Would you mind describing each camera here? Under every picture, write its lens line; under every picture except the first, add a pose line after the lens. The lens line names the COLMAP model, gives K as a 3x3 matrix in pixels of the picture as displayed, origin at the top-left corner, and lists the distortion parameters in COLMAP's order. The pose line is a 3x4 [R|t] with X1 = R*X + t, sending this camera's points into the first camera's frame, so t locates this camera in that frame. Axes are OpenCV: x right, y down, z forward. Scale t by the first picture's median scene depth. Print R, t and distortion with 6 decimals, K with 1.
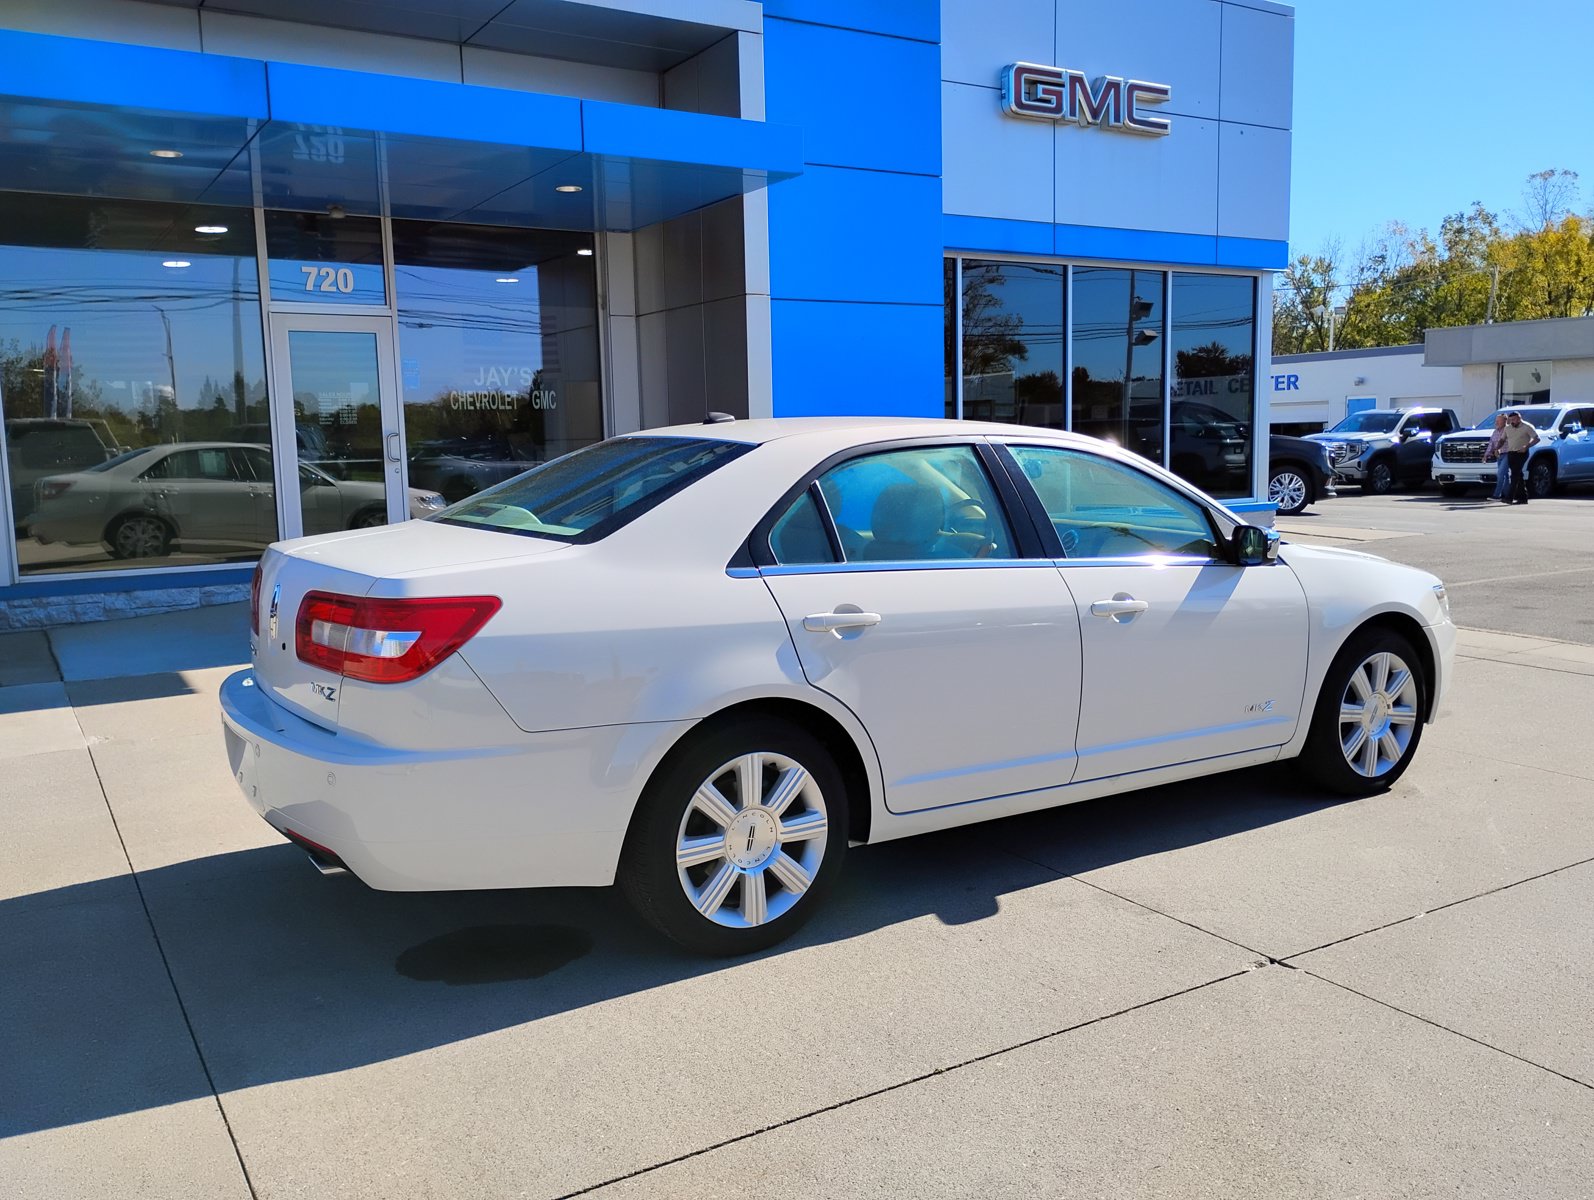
lens RADIAL K [[1319.2, 0, 794.7], [0, 1319.2, 596.5], [0, 0, 1]] dist [0.062060, -0.075653]
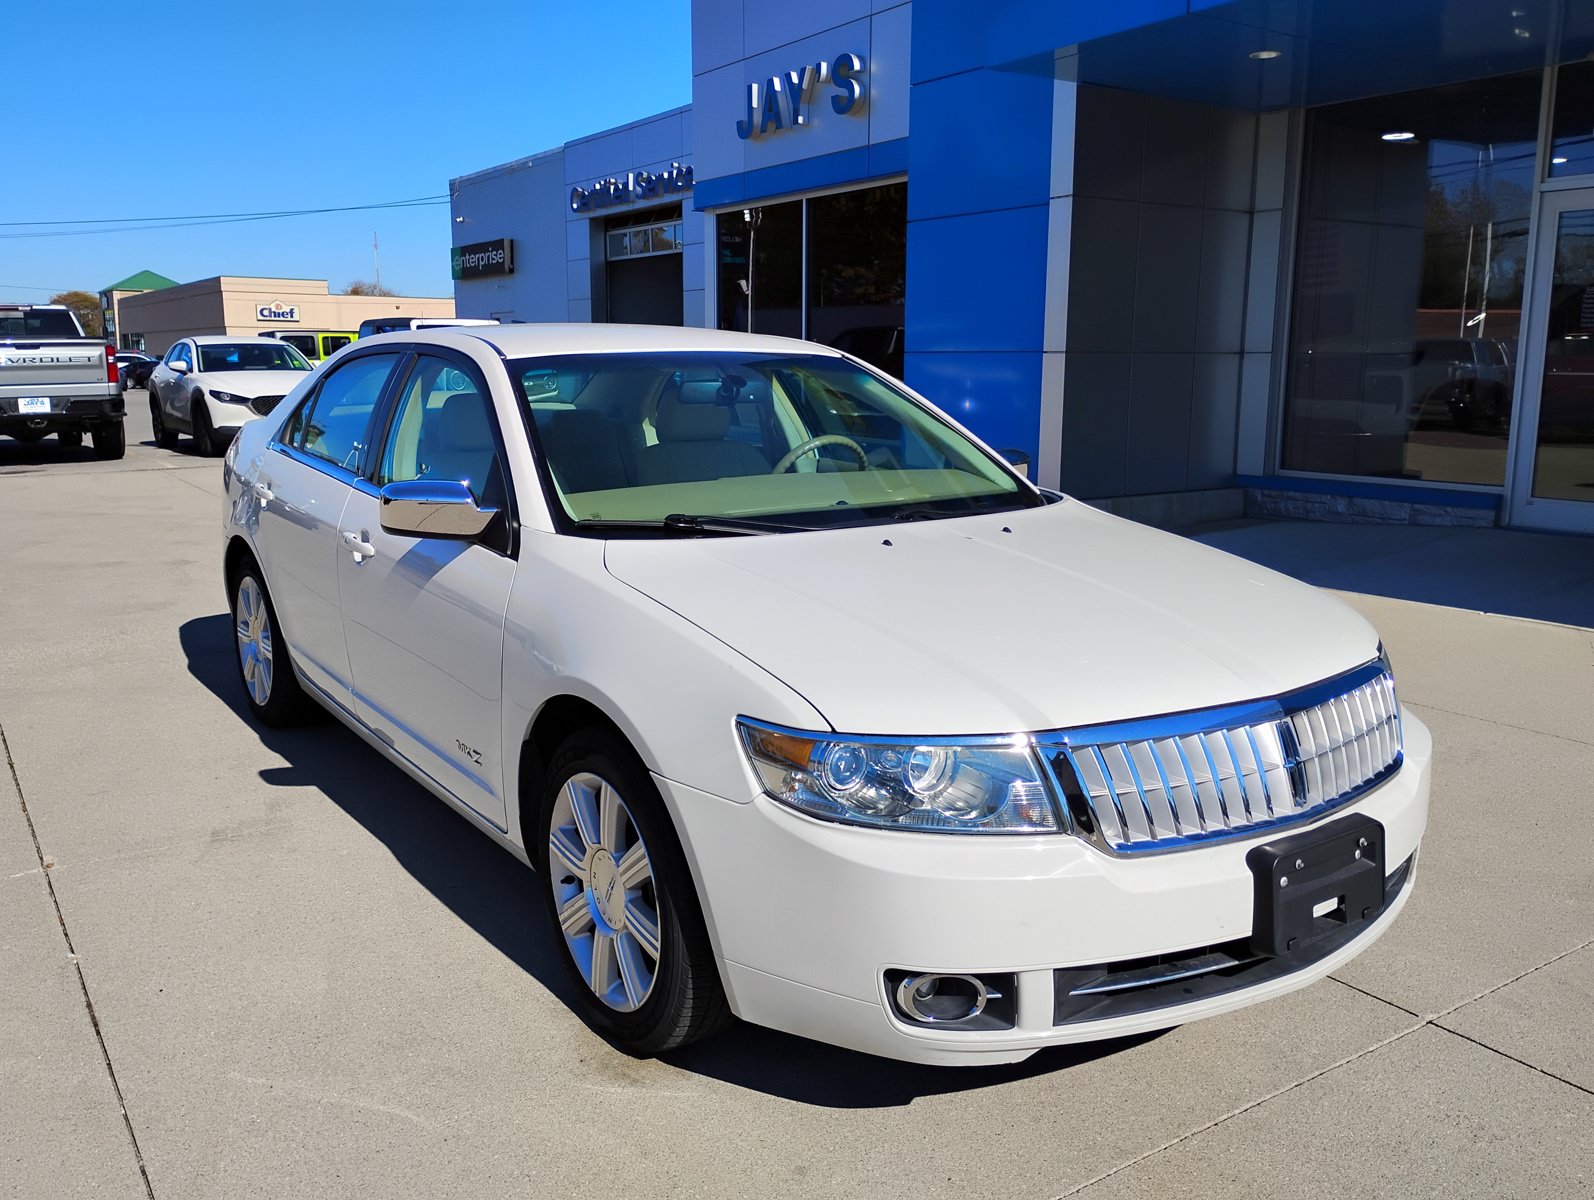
lens RADIAL K [[1319.2, 0, 799.7], [0, 1319.2, 600.8], [0, 0, 1]] dist [0.062060, -0.075653]
pose [[0.039460, 0.199585, -0.979086, 0.457668], [-0.125492, 0.973081, 0.193303, -0.065992], [0.991310, 0.115240, 0.063444, 0.506831]]
